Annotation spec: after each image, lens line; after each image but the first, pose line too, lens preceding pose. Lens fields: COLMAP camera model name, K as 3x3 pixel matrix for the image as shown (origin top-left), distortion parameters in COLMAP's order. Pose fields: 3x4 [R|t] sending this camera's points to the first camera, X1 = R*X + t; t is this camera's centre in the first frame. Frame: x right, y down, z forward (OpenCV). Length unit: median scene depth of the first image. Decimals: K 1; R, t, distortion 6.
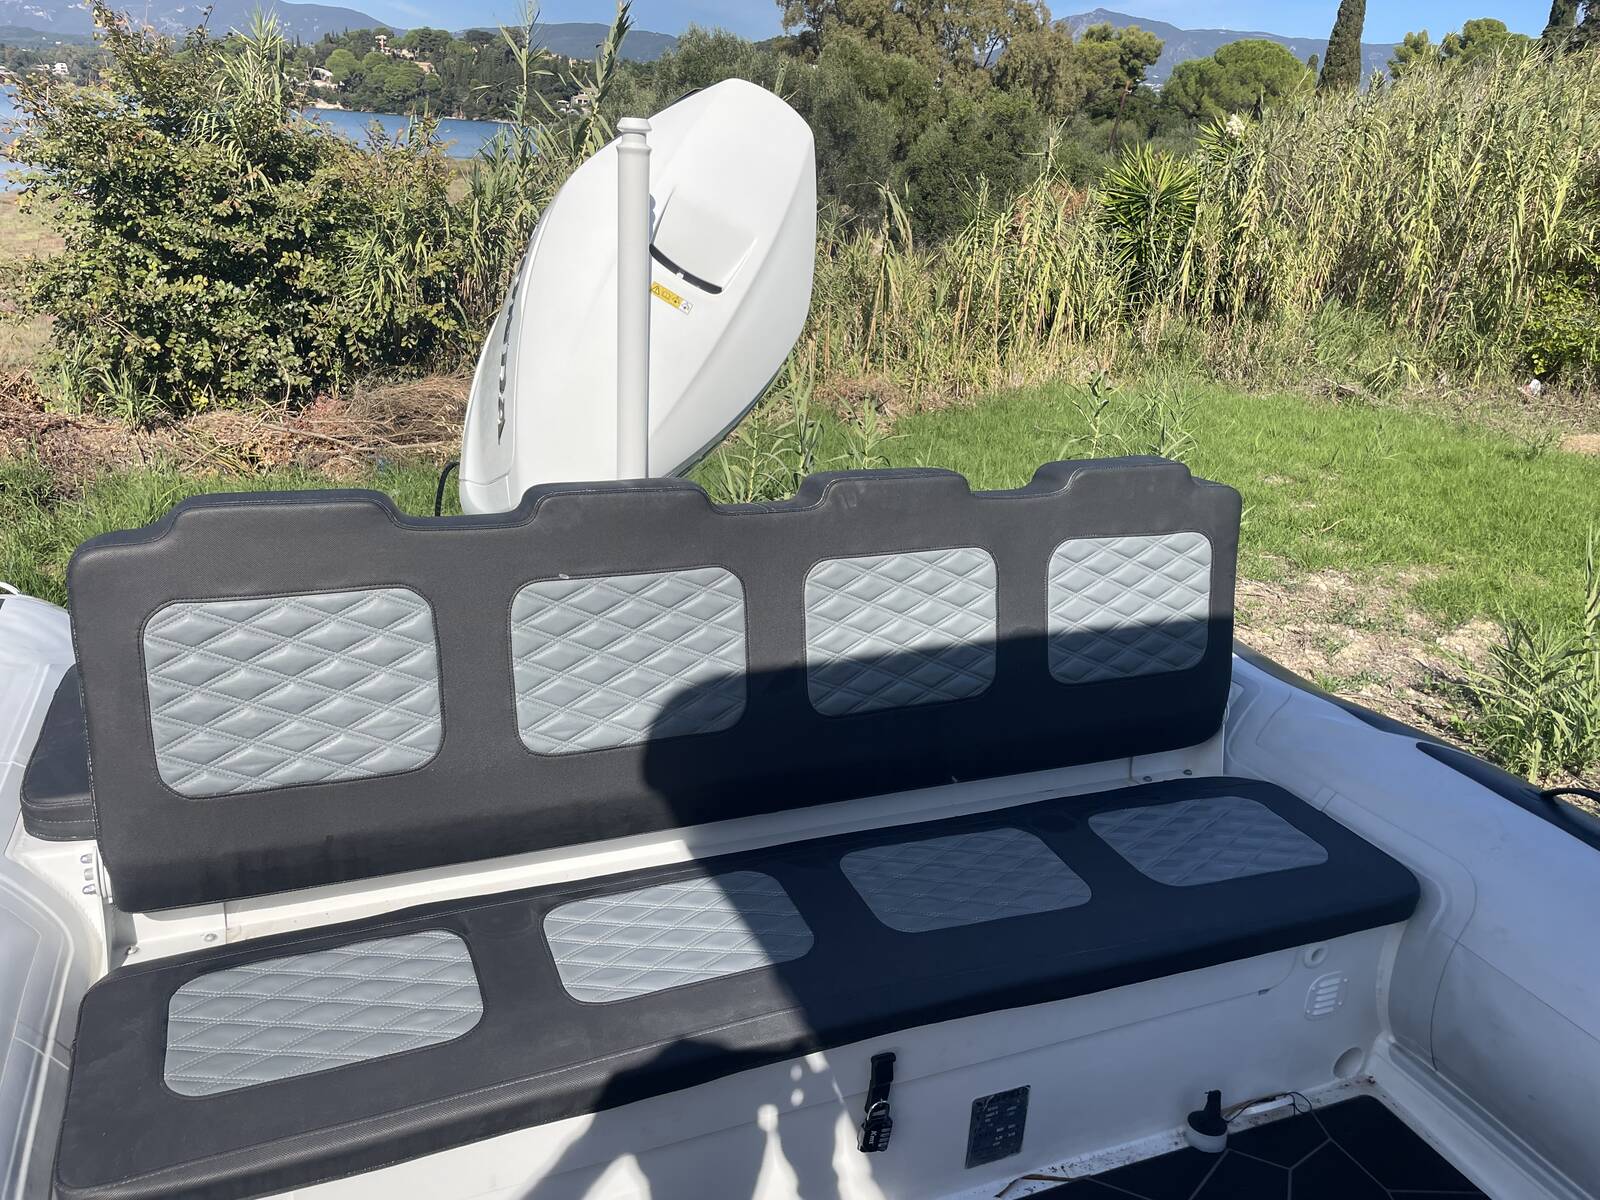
lens RADIAL K [[1196.8, 0, 776.4], [0, 1196.8, 599.5], [0, 0, 1]] dist [0.086043, -0.113926]
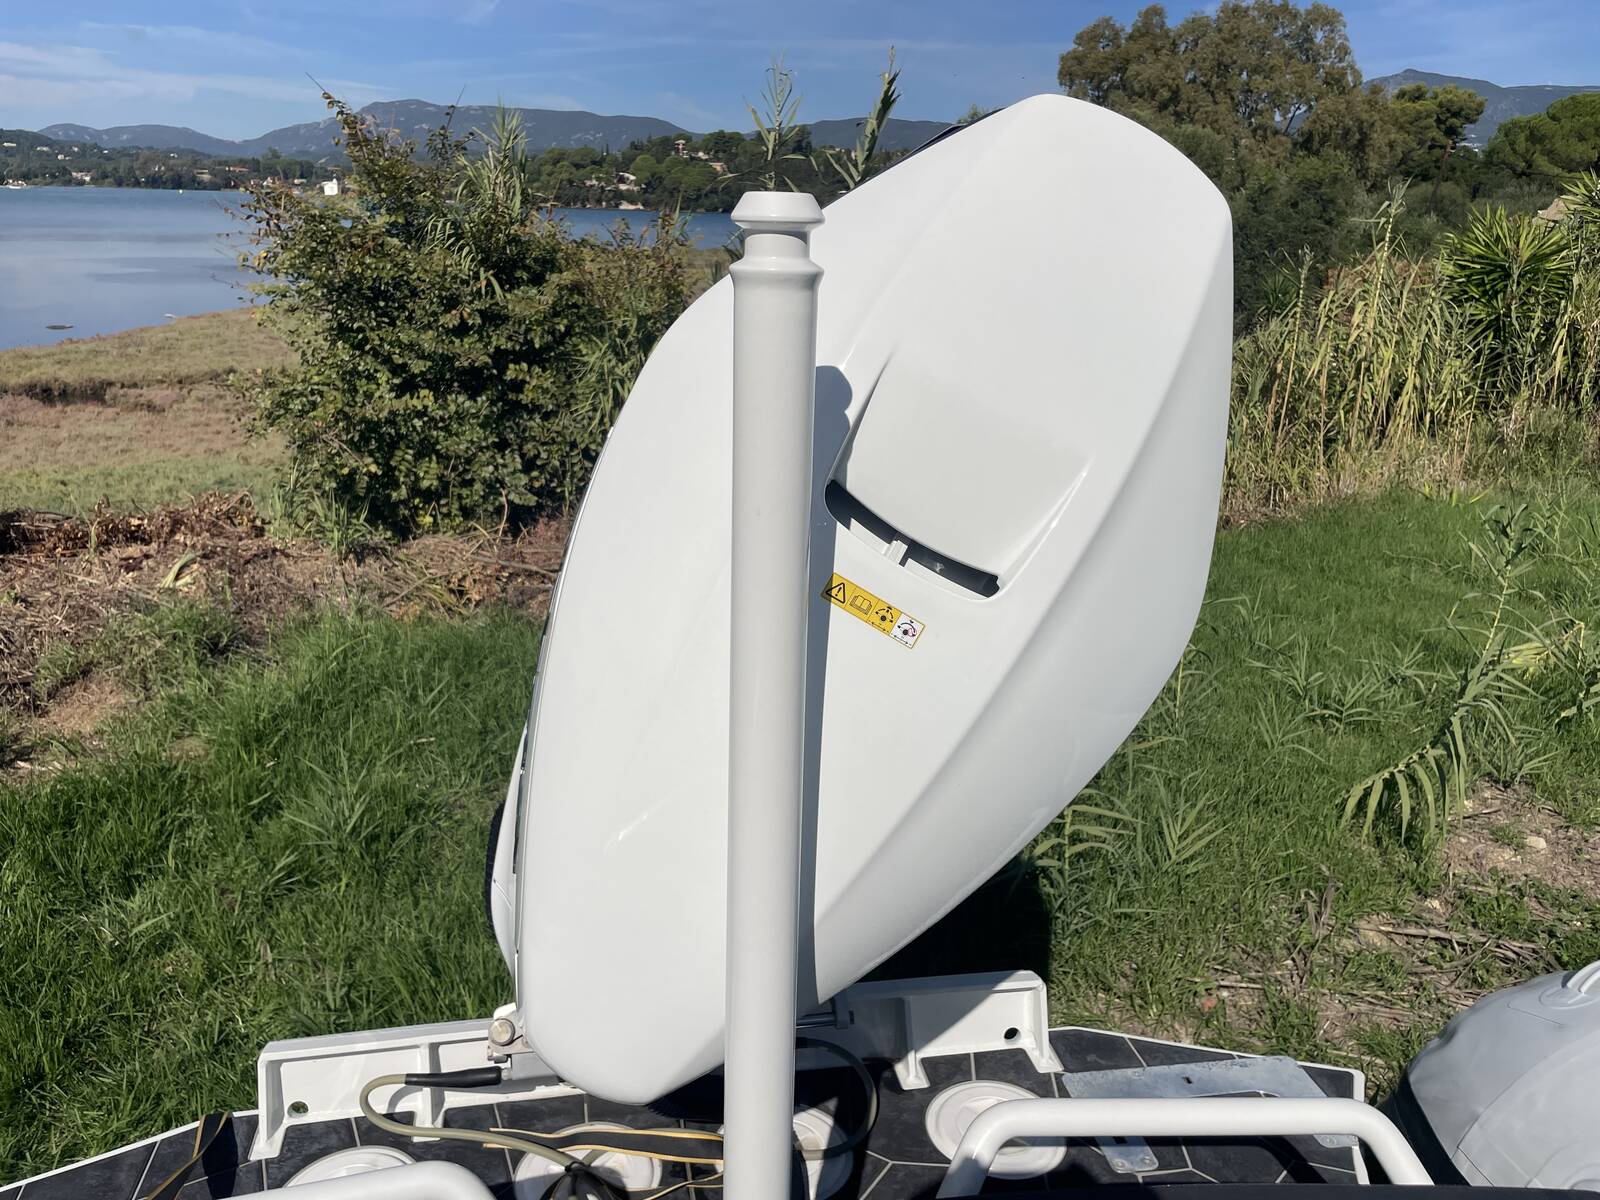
lens RADIAL K [[1196.8, 0, 776.4], [0, 1196.8, 599.5], [0, 0, 1]] dist [0.086043, -0.113926]
pose [[0.976174, 0.027713, -0.215211, -0.008457], [-0.040967, 0.997512, -0.057372, -0.062284], [0.213086, 0.064822, 0.974881, 0.160021]]
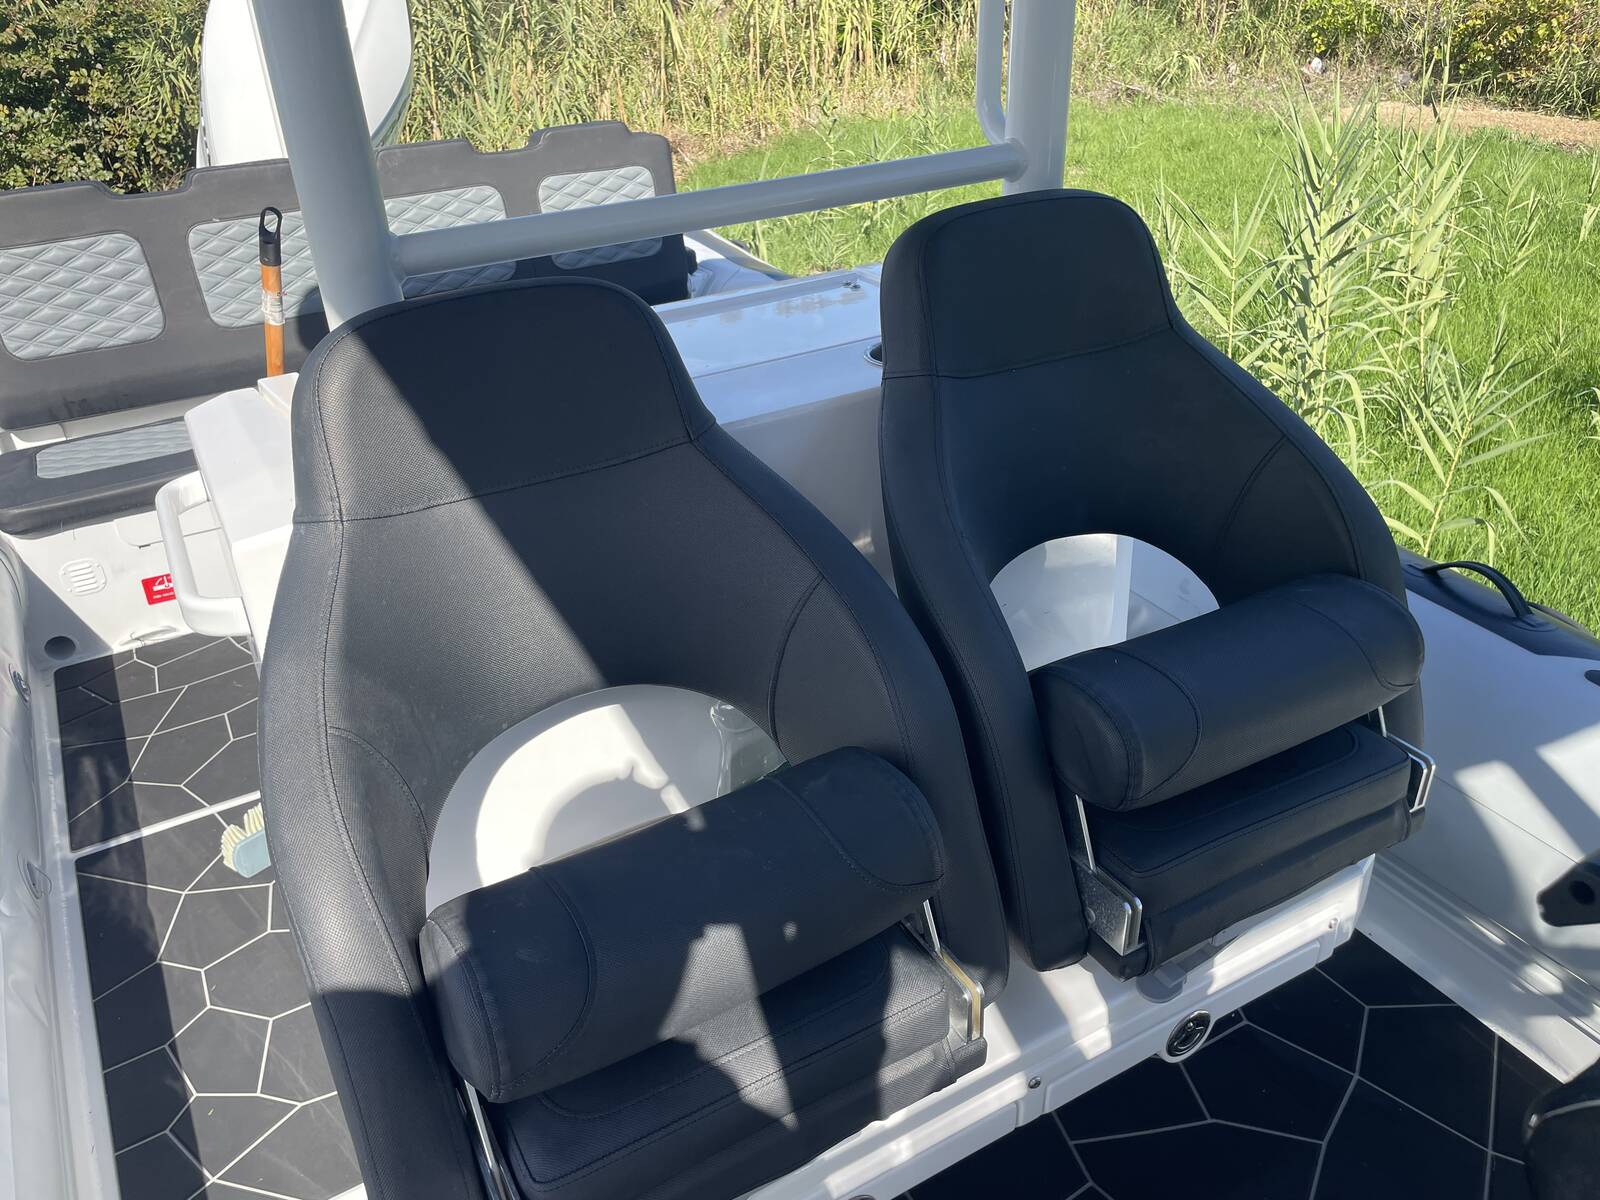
lens RADIAL K [[1205.5, 0, 772.1], [0, 1205.5, 596.5], [0, 0, 1]] dist [0.089247, -0.115322]
pose [[0.989205, -0.140072, 0.043042, 0.090566], [0.130896, 0.976688, 0.170138, 0.061524], [-0.065870, -0.162667, 0.984480, -0.172694]]
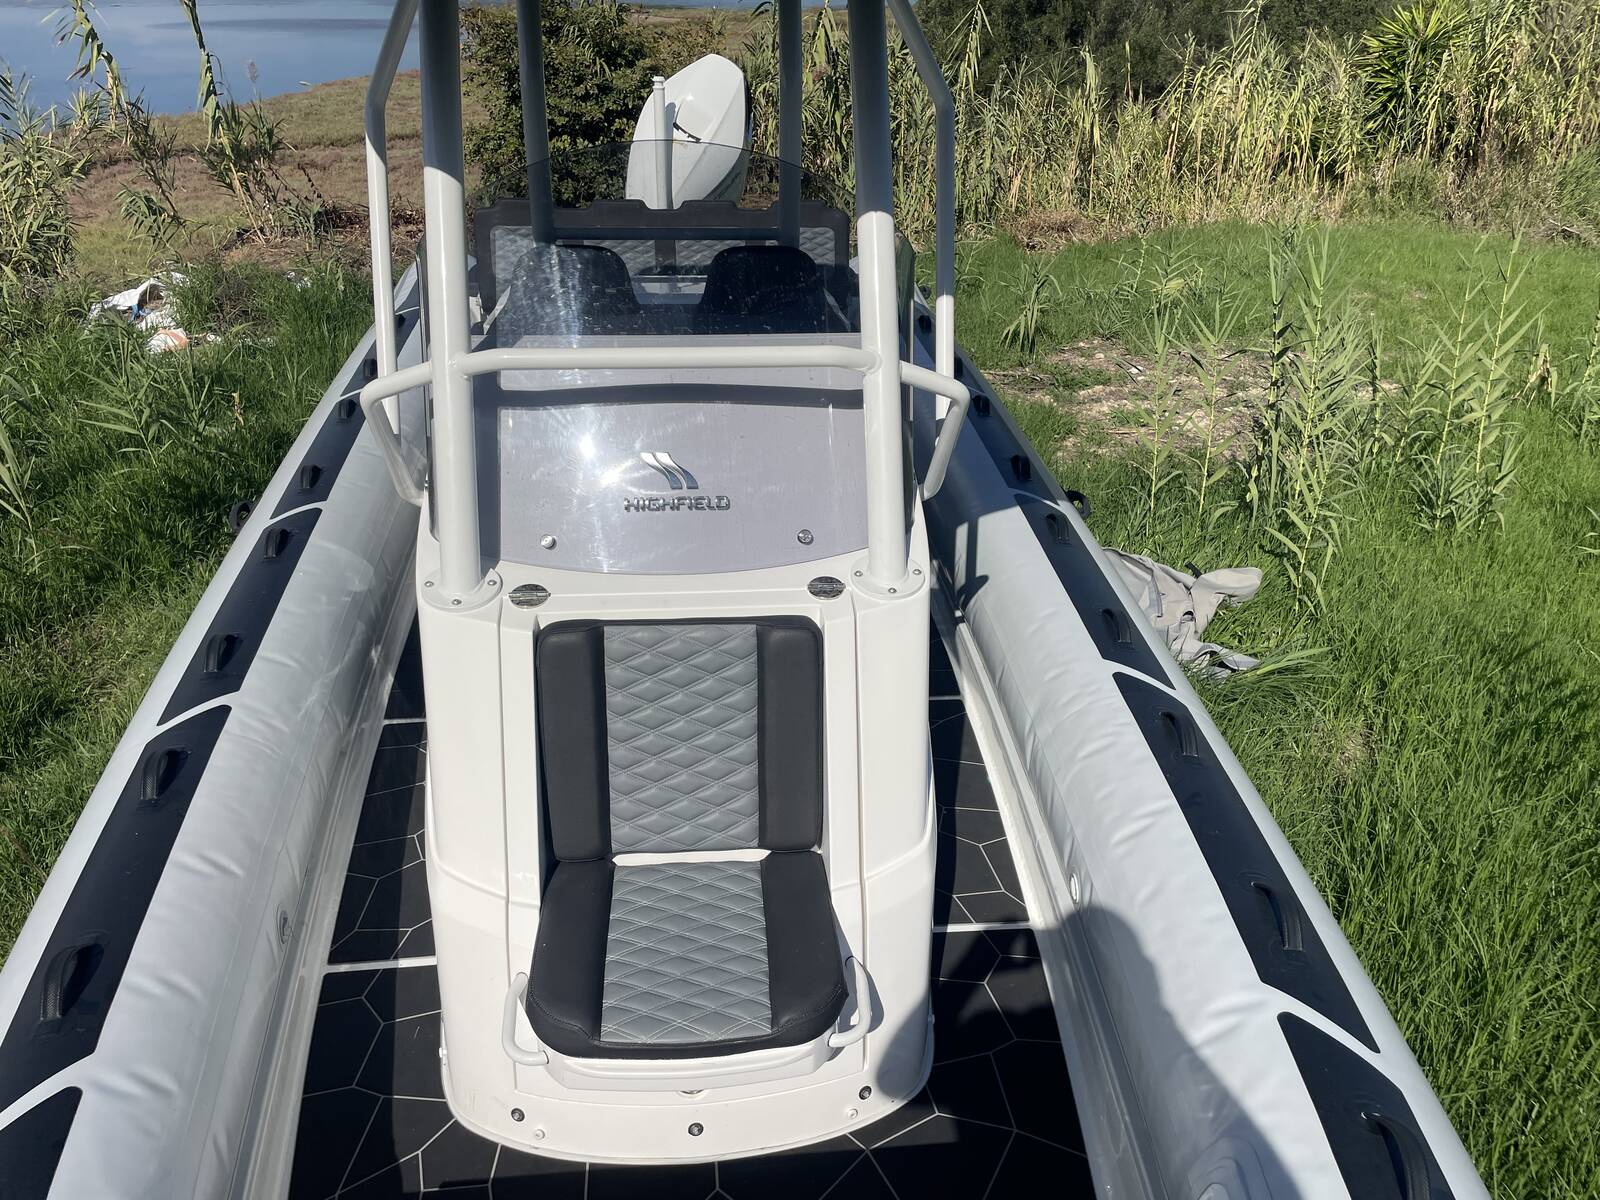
lens RADIAL K [[1193.0, 0, 795.9], [0, 1193.0, 599.1], [0, 0, 1]] dist [0.094743, -0.131320]
pose [[0.958446, 0.090515, -0.270535, 0.272638], [-0.059843, 0.991021, 0.119563, 0.115856], [0.278928, -0.098405, 0.955257, -0.442149]]
